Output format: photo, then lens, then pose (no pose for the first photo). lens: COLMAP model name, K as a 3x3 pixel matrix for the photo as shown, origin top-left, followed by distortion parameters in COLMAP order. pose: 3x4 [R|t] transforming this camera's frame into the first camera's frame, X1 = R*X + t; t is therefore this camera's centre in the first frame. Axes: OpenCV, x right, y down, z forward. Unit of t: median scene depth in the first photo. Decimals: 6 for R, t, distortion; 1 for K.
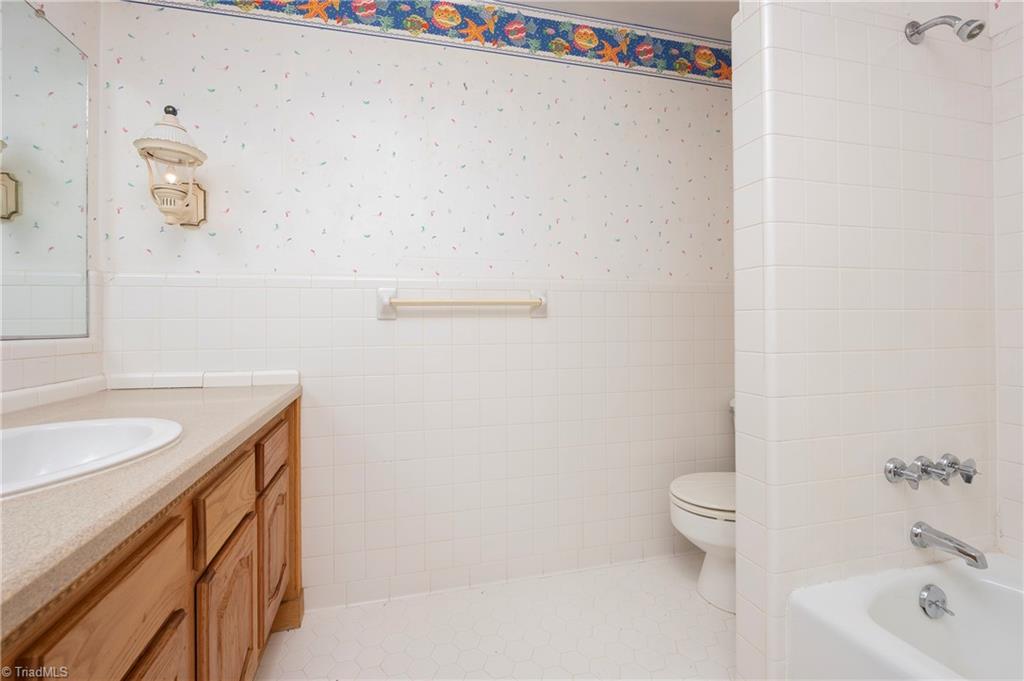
lens RADIAL K [[414.1, 0, 514.3], [0, 414.1, 331.3], [0, 0, 1]] dist [-0.007325, -0.000254]
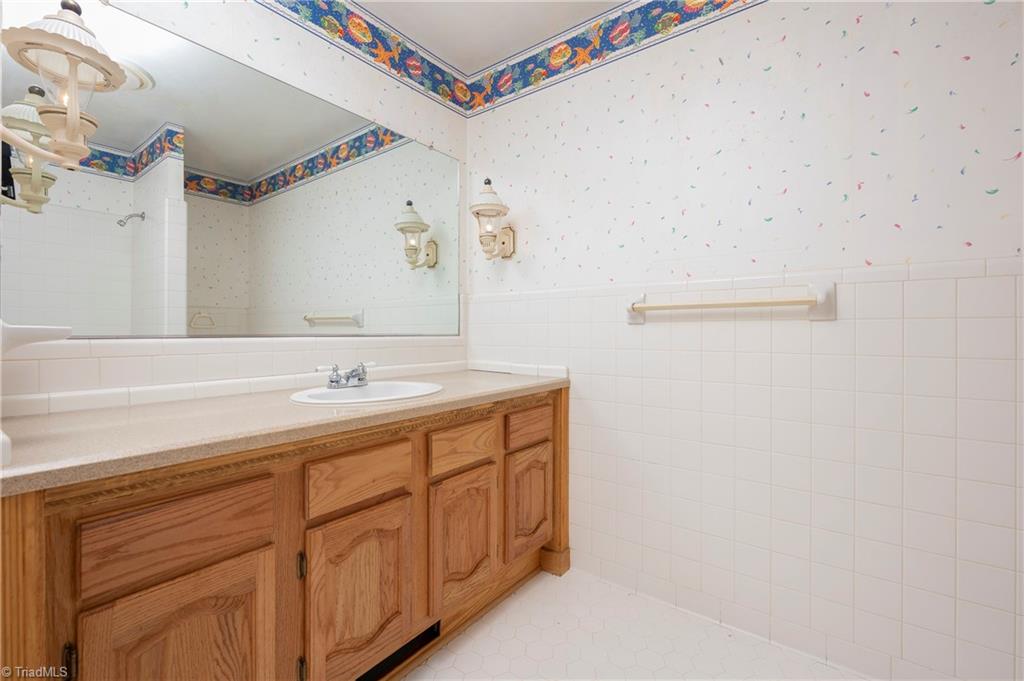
lens RADIAL K [[422.9, 0, 514.7], [0, 422.9, 337.9], [0, 0, 1]] dist [-0.001377, -0.000026]
pose [[0.653826, 0.021582, -0.756337, 0.361961], [-0.016224, 0.999763, 0.014502, -0.004124], [0.756471, 0.002789, 0.654021, 0.085691]]
